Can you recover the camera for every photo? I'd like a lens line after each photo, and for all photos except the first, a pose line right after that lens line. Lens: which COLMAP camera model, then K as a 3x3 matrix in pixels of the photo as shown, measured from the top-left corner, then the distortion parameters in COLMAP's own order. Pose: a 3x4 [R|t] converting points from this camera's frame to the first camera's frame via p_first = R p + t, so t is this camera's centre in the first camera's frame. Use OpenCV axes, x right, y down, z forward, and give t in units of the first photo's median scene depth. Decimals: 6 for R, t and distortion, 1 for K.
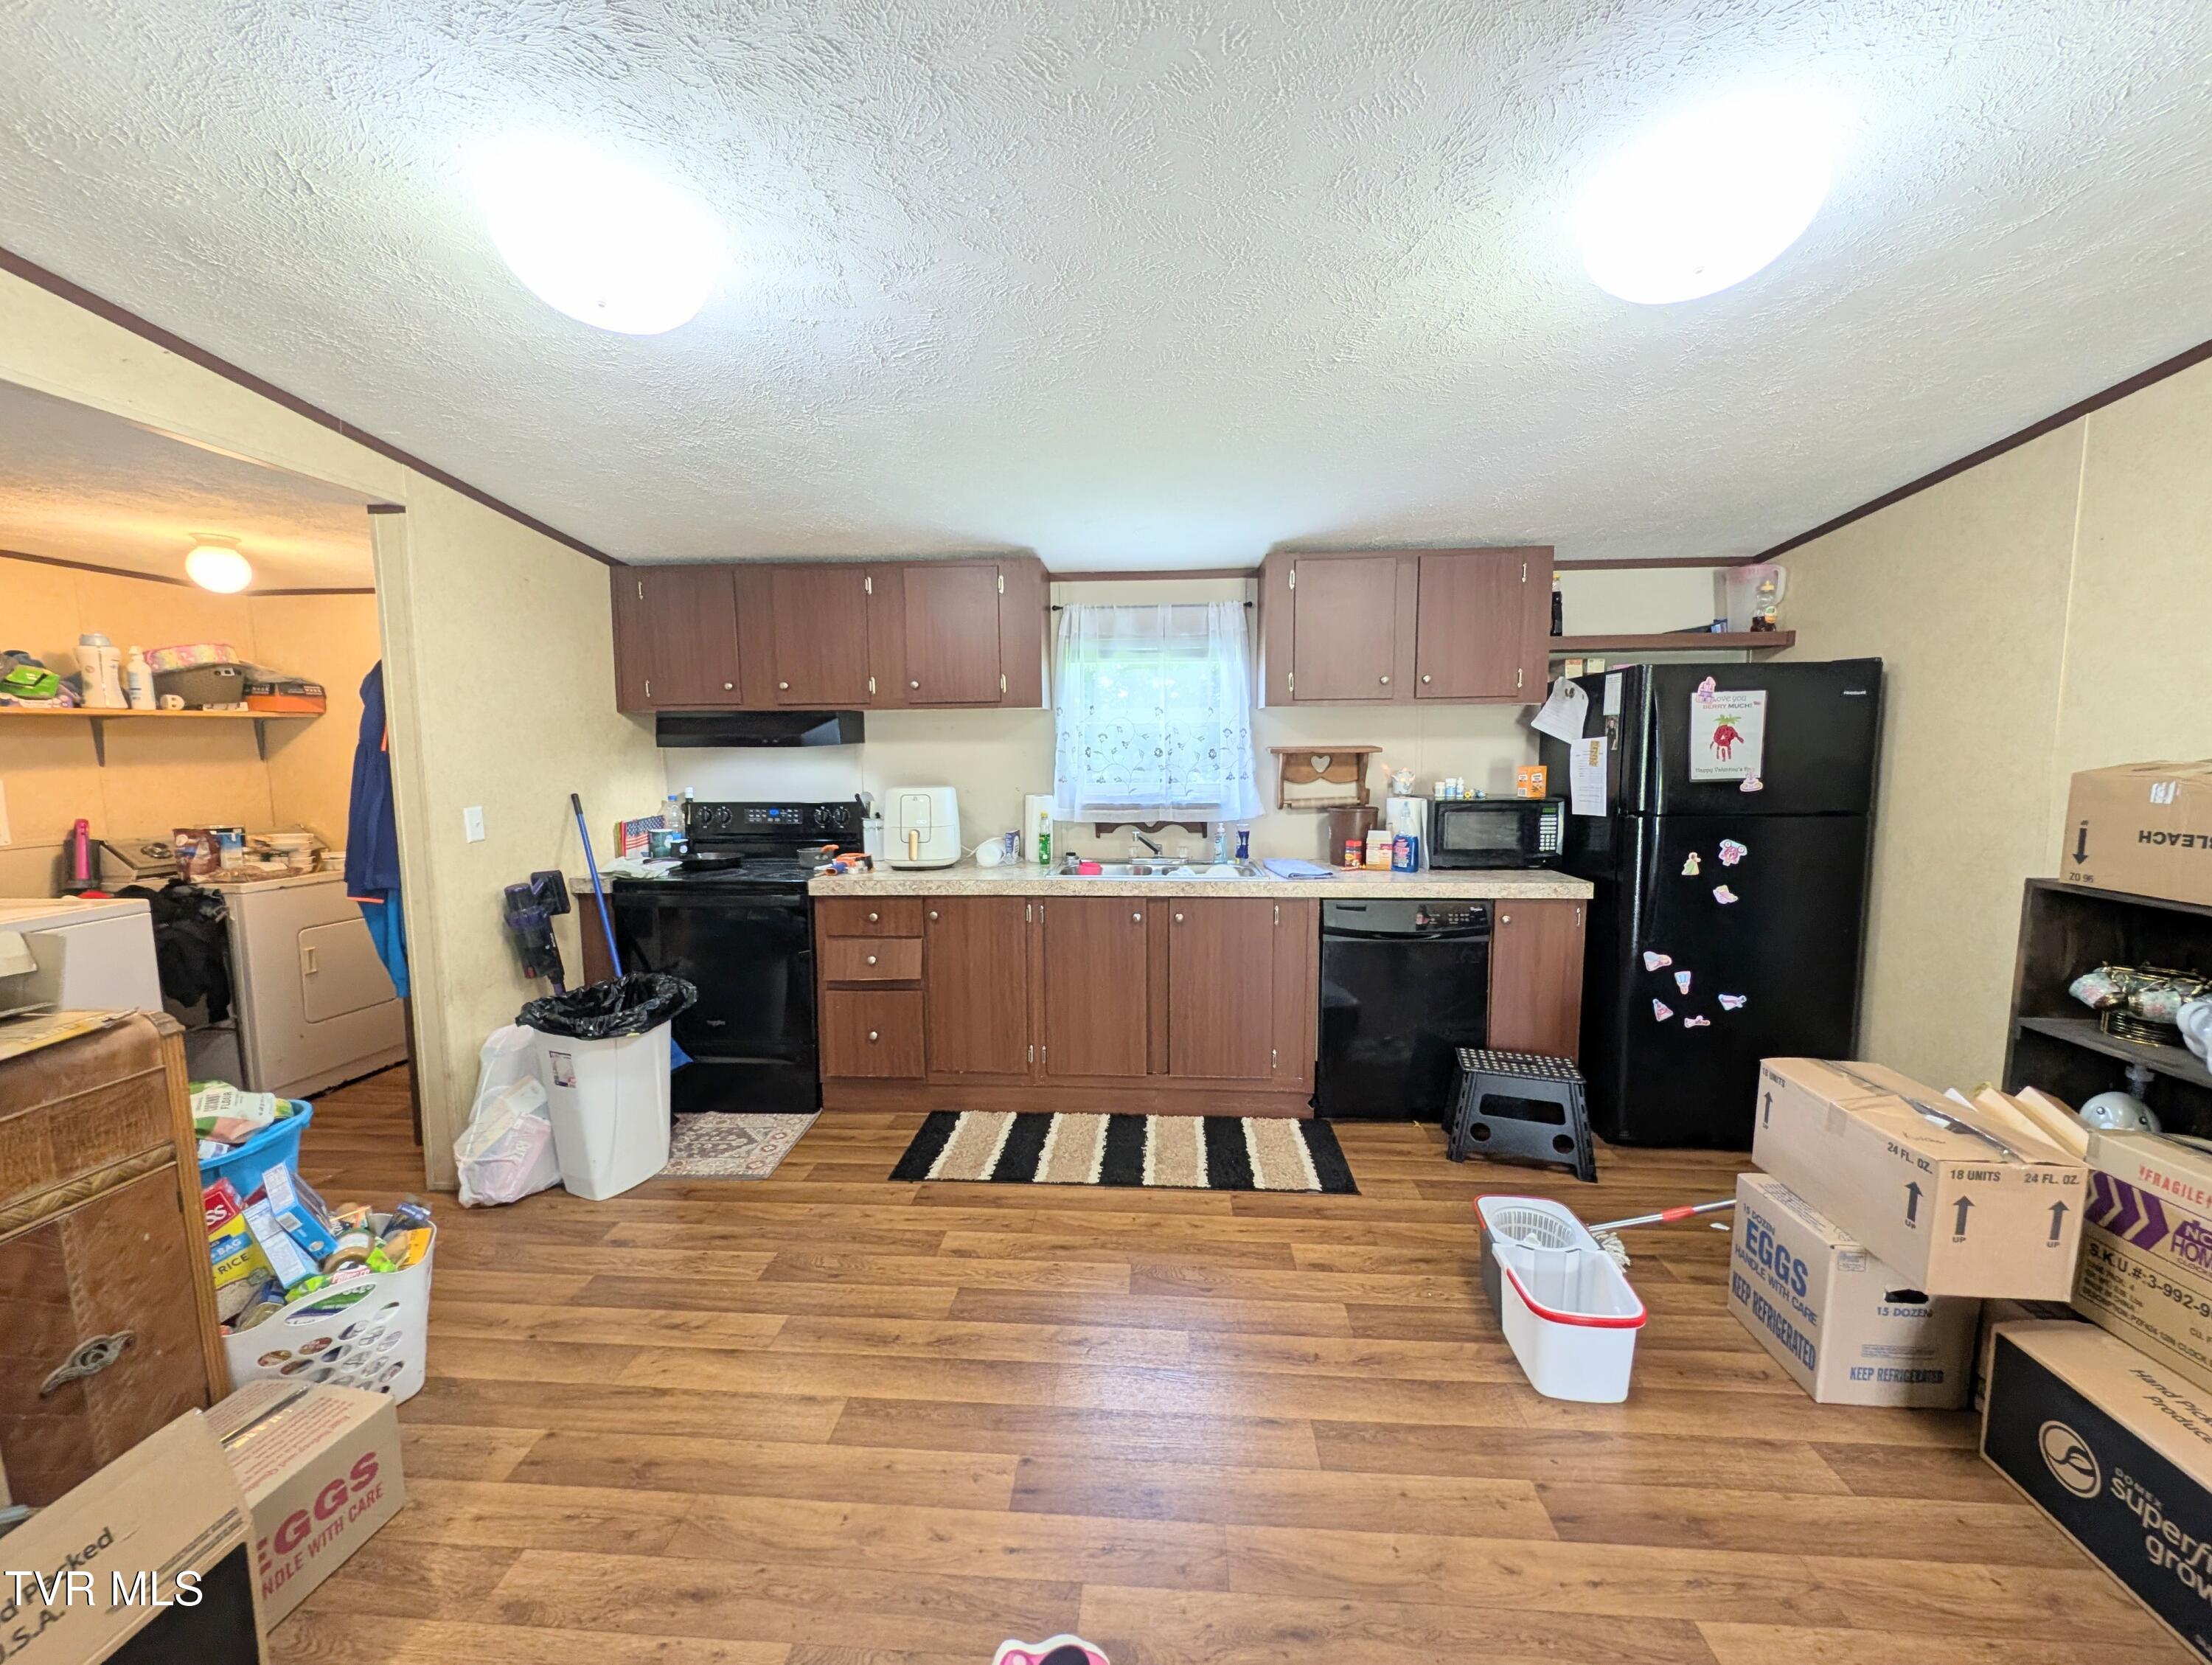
lens RADIAL K [[841.0, 0, 1110.4], [0, 841.0, 830.2], [0, 0, 1]] dist [0.011761, -0.004252]
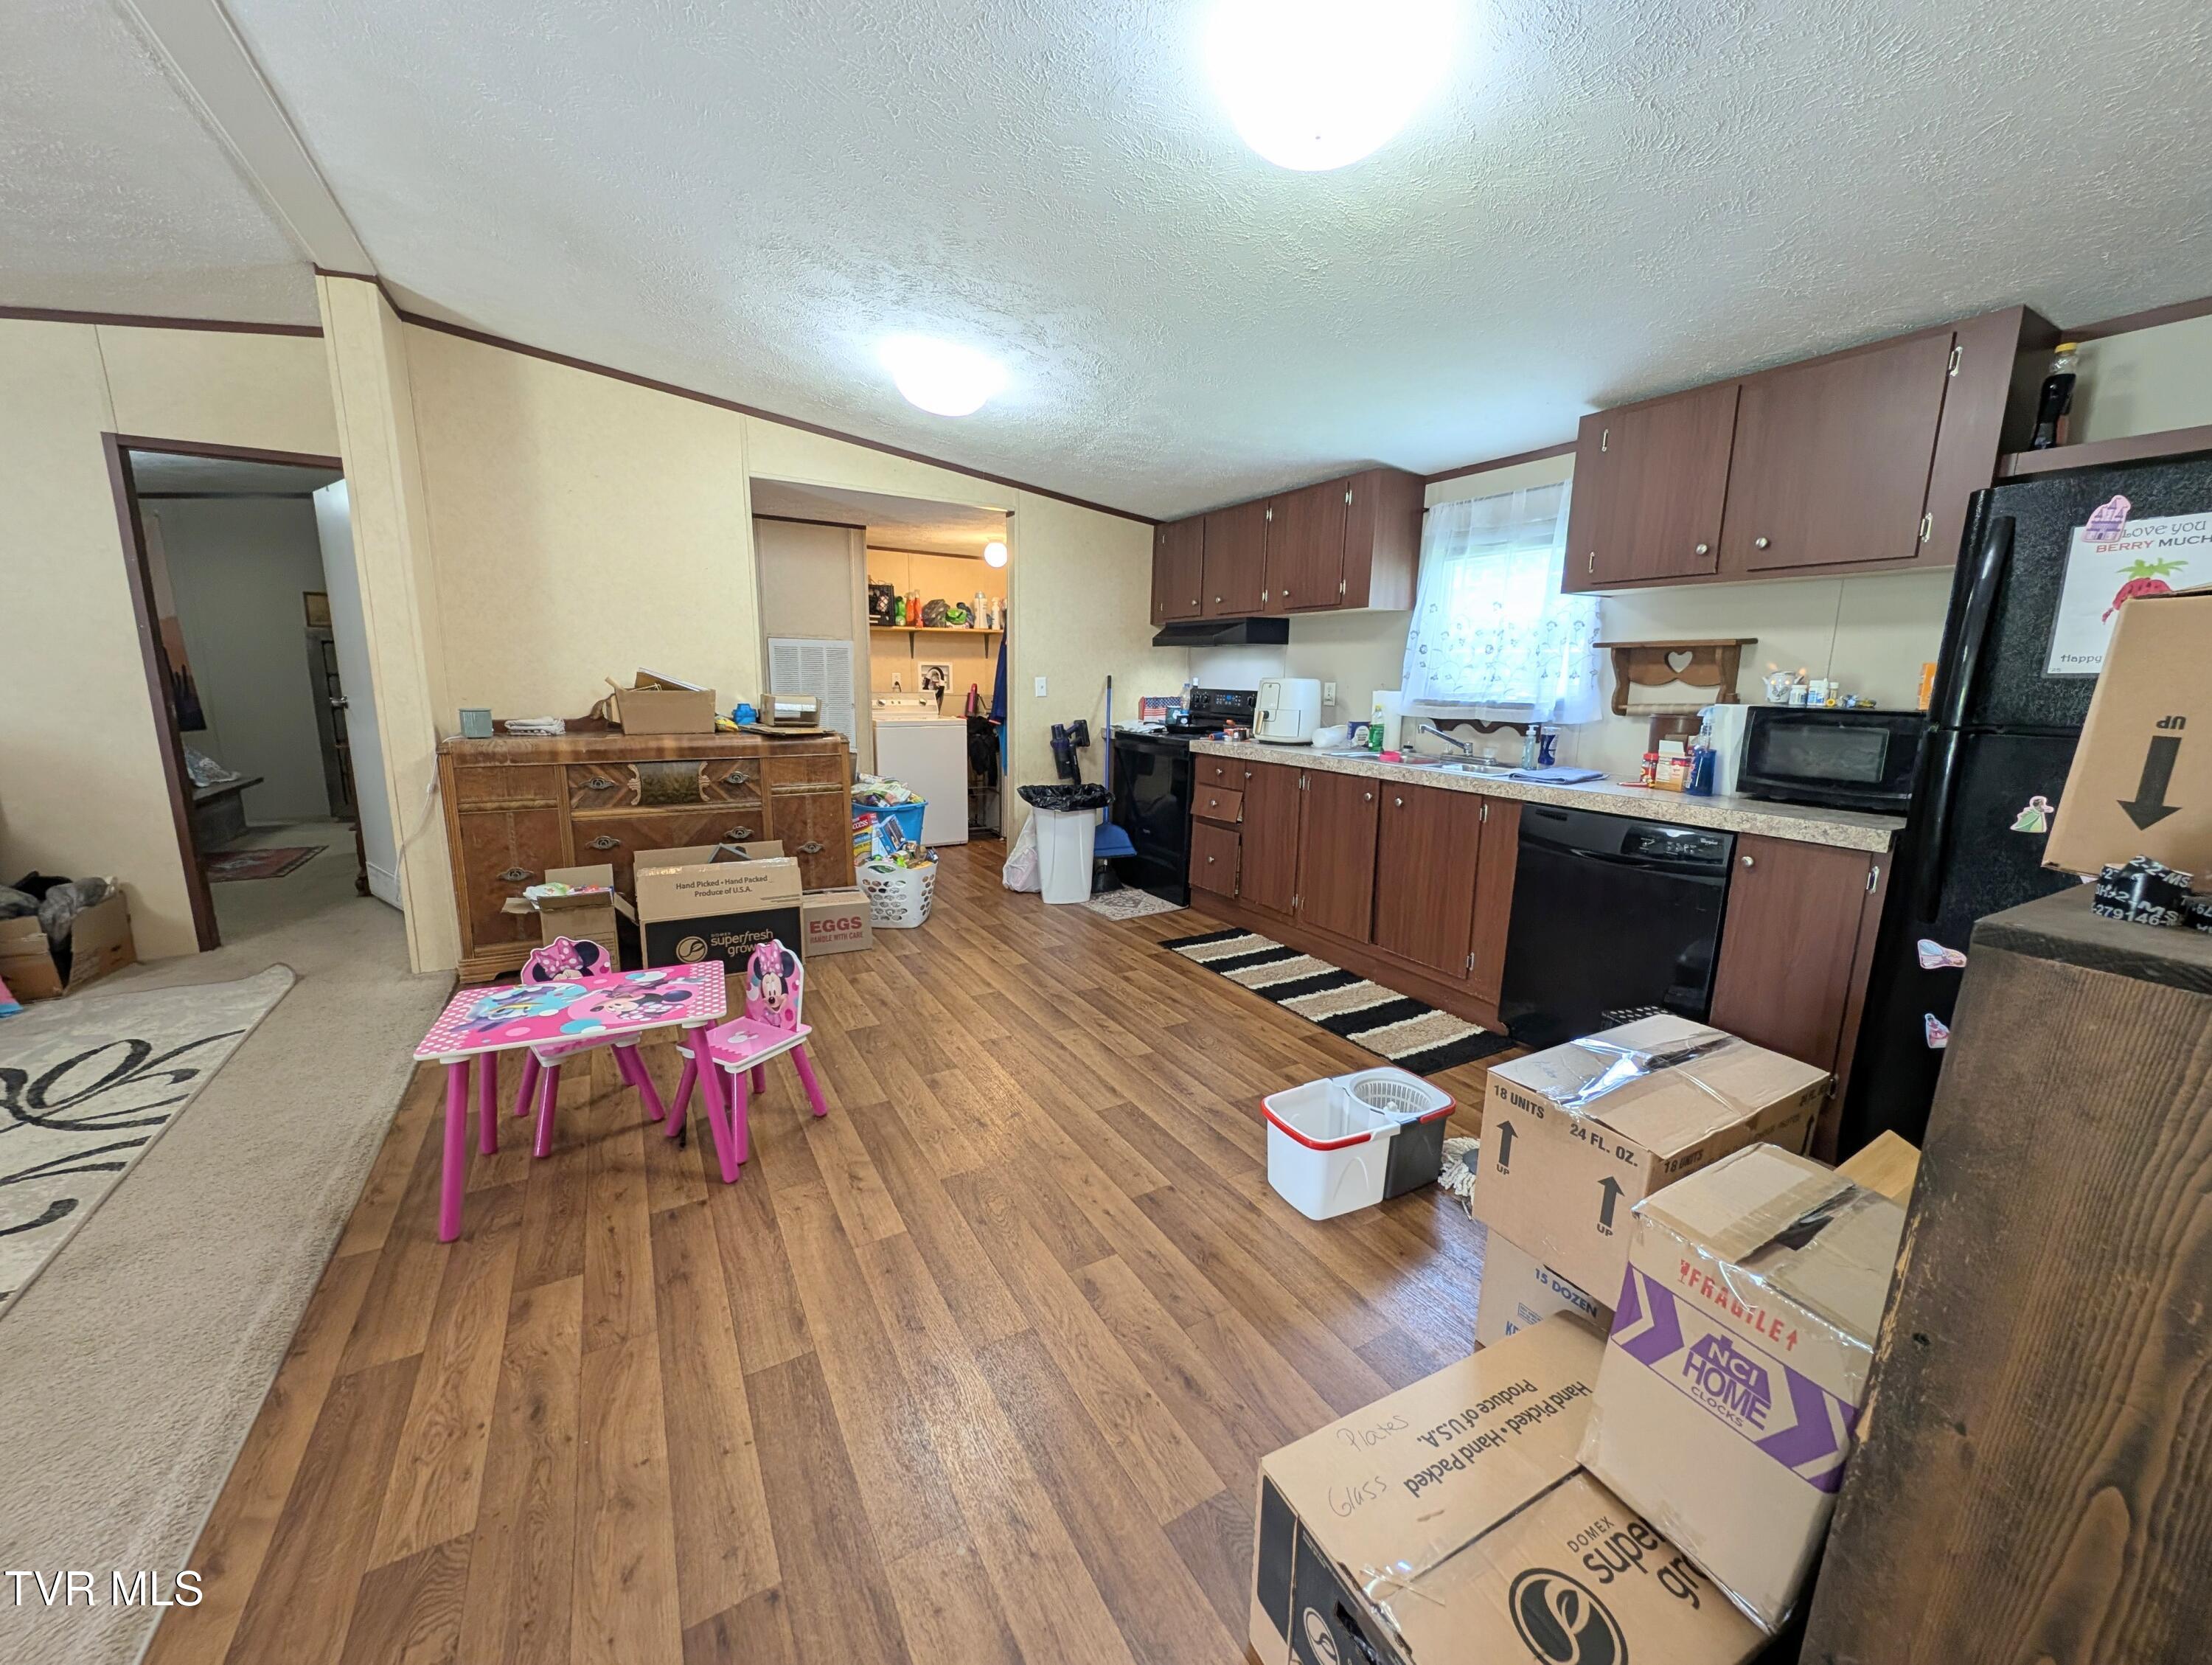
lens RADIAL K [[841.0, 0, 1106.2], [0, 841.0, 829.4], [0, 0, 1]] dist [0.011761, -0.004252]
pose [[0.558732, 0.168374, -0.812077, 0.749507], [-0.106161, 0.985640, 0.131318, 0.037872], [0.822525, 0.012839, 0.568583, 0.093015]]
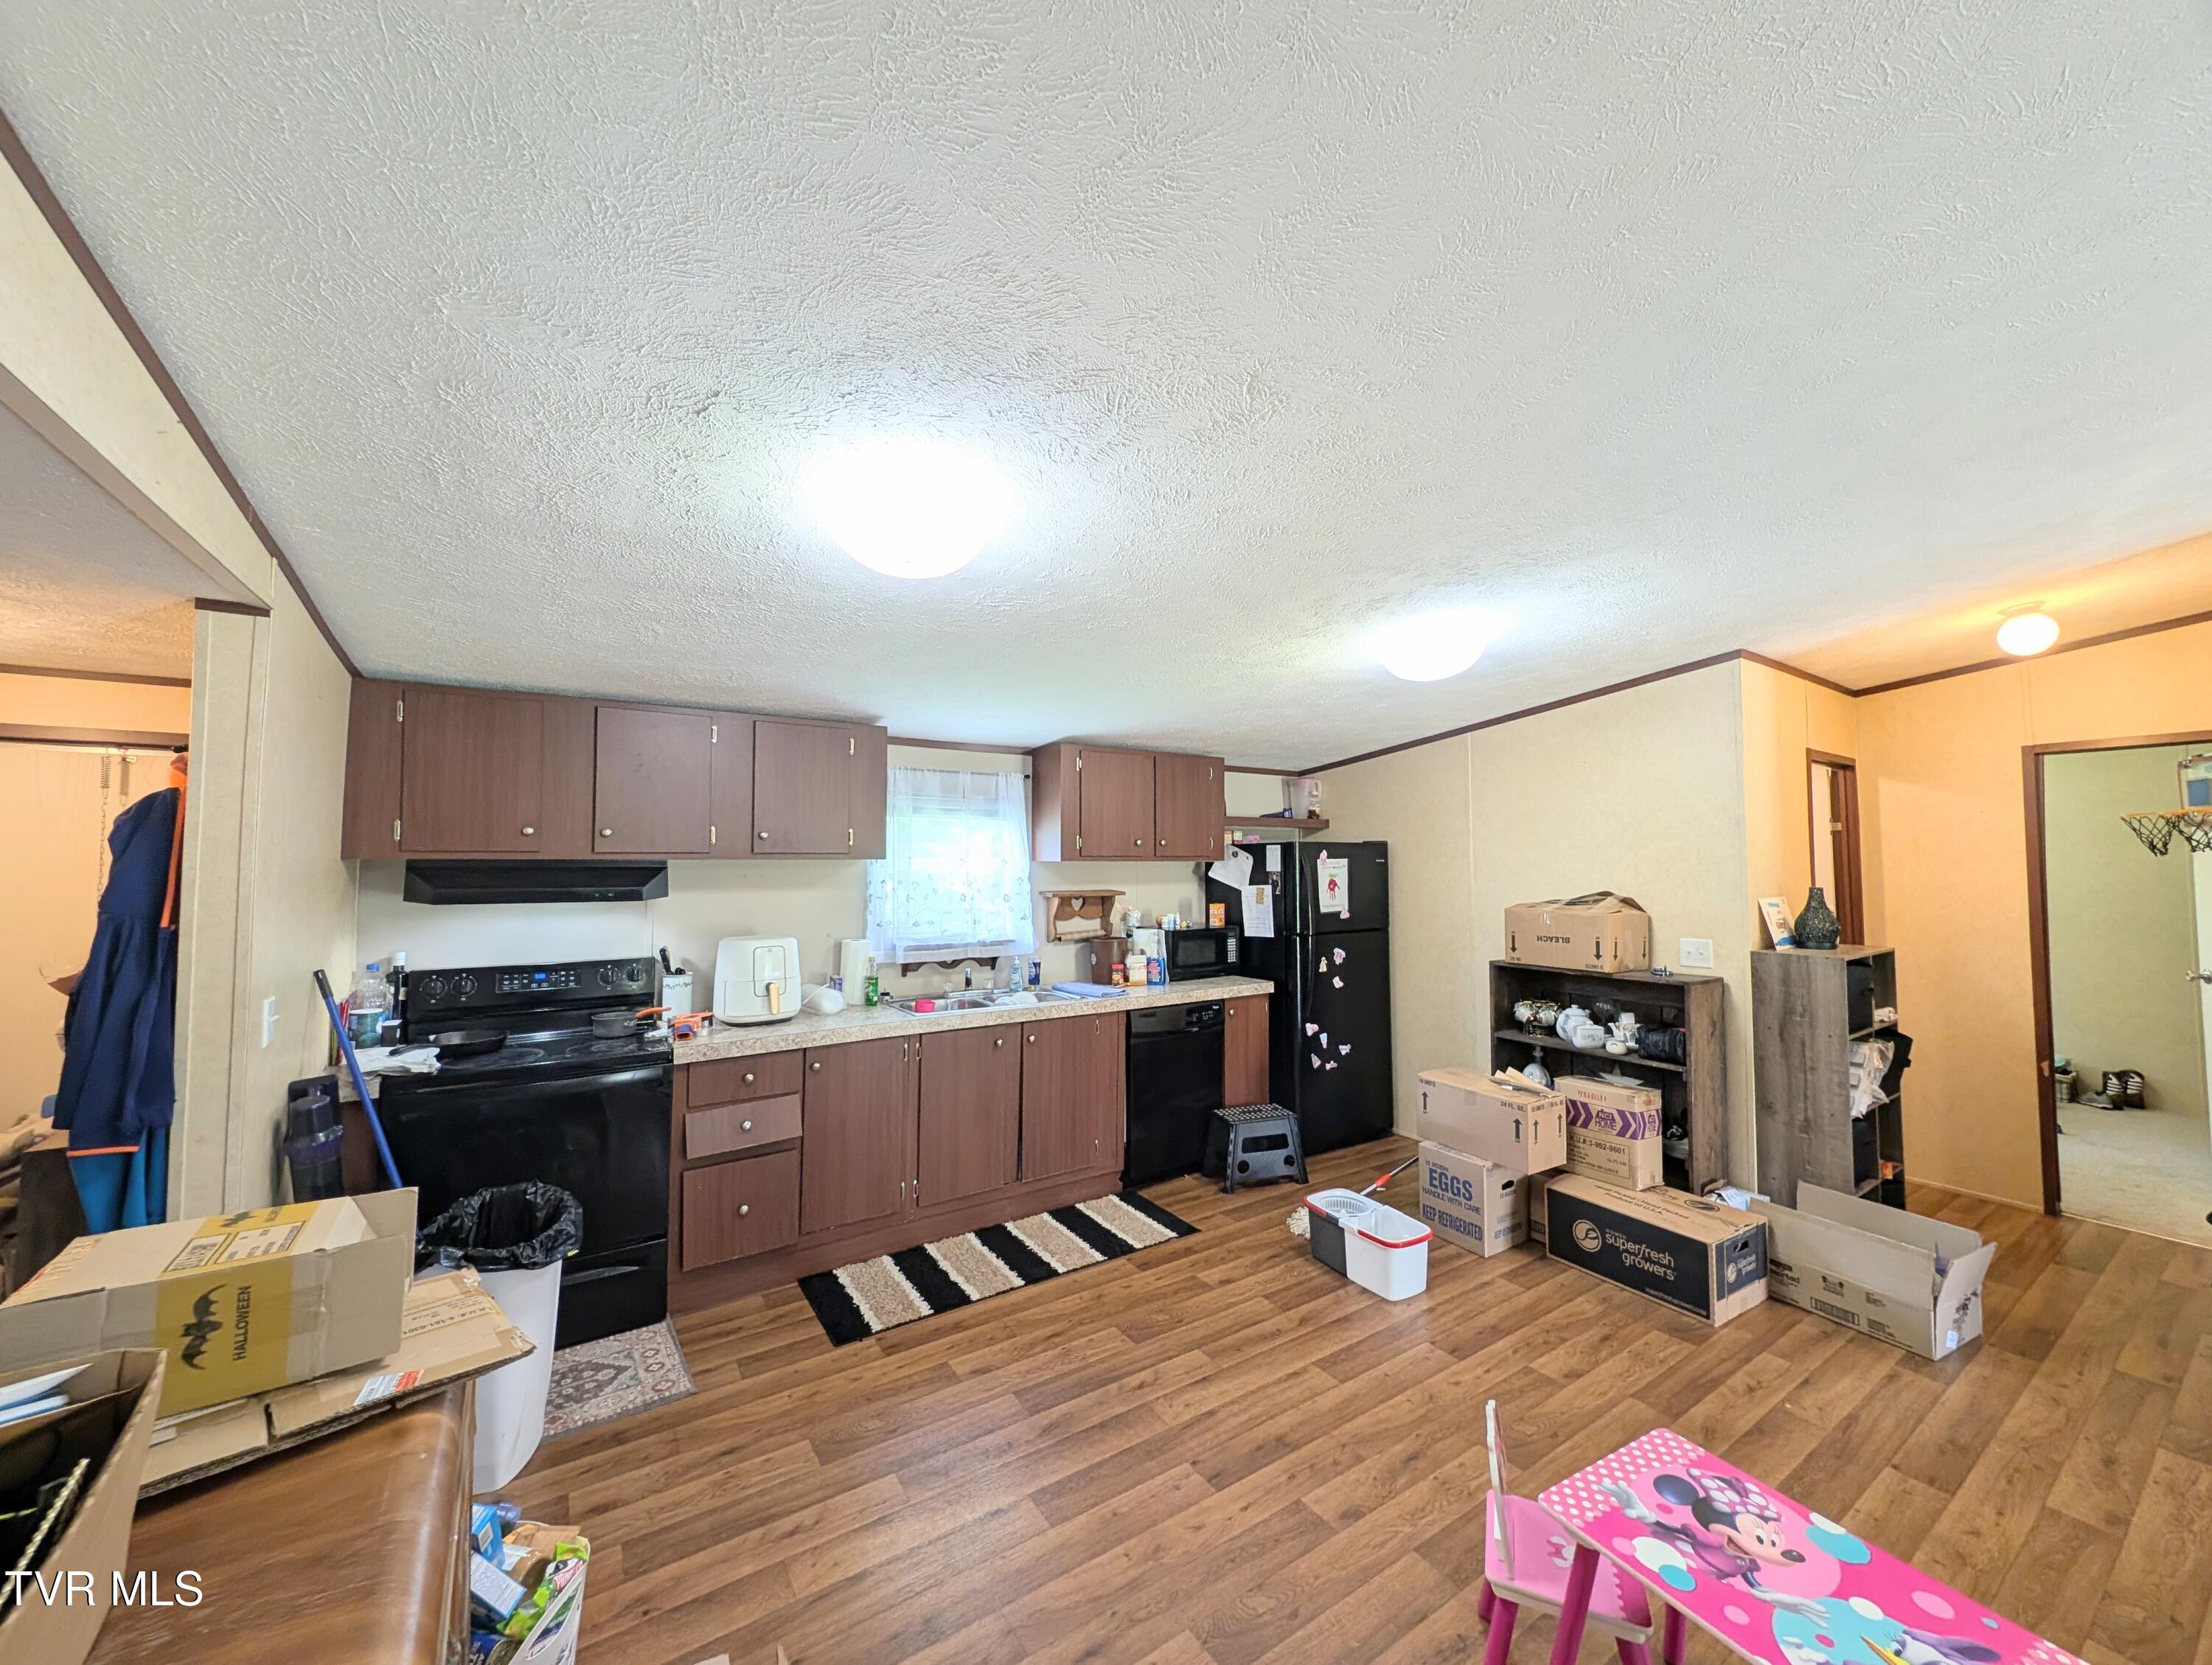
lens RADIAL K [[841.0, 0, 1111.7], [0, 841.0, 827.4], [0, 0, 1]] dist [0.011761, -0.004252]
pose [[0.794121, 0.032333, 0.606900, -0.564892], [0.055999, 0.990443, -0.126040, -0.036672], [-0.605175, 0.134077, 0.784721, -0.041585]]
